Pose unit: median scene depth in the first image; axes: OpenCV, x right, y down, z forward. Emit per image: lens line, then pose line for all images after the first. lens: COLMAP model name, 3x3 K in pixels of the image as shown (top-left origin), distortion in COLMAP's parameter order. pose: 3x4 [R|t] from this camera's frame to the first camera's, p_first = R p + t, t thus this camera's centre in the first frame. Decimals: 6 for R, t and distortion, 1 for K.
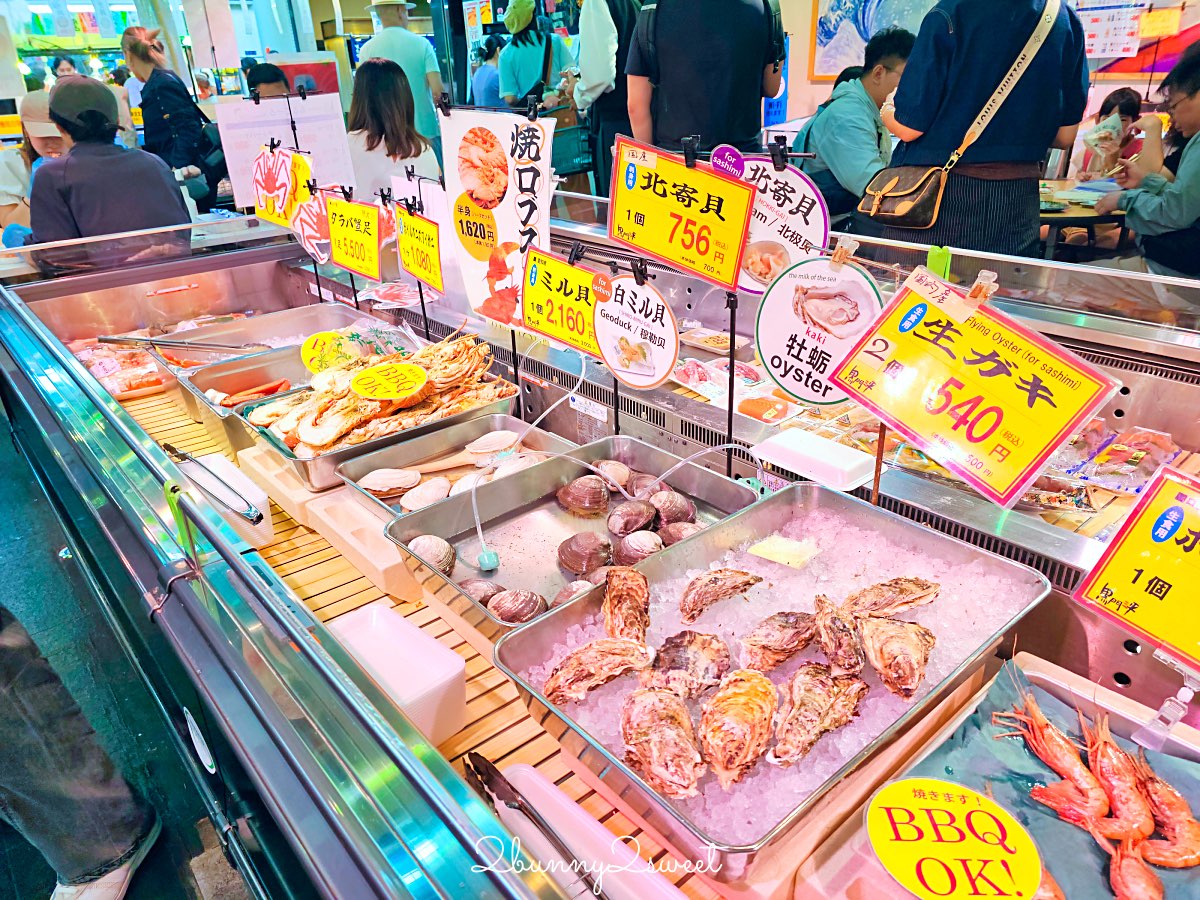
lens RADIAL K [[839.1, 0, 600.0], [0, 839.1, 450.0], [0, 0, 1]] dist [0.070611, -0.072991]
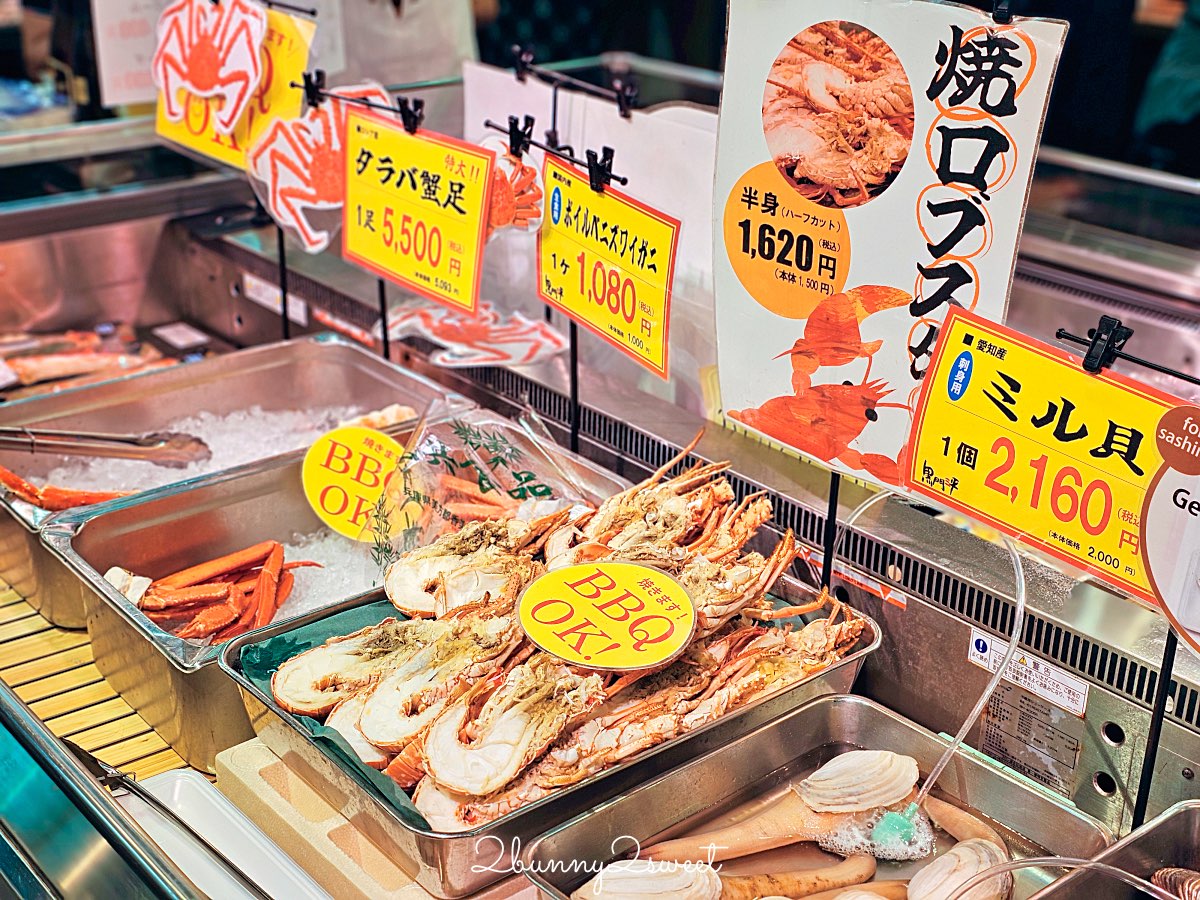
lens RADIAL K [[1684.4, 0, 600.0], [0, 1684.4, 450.0], [0, 0, 1]] dist [0.310553, -1.165169]
pose [[0.998784, 0.049244, -0.002483, -0.440538], [-0.049306, 0.997759, -0.045224, -0.215257], [0.000250, 0.045291, 0.998974, 0.268819]]
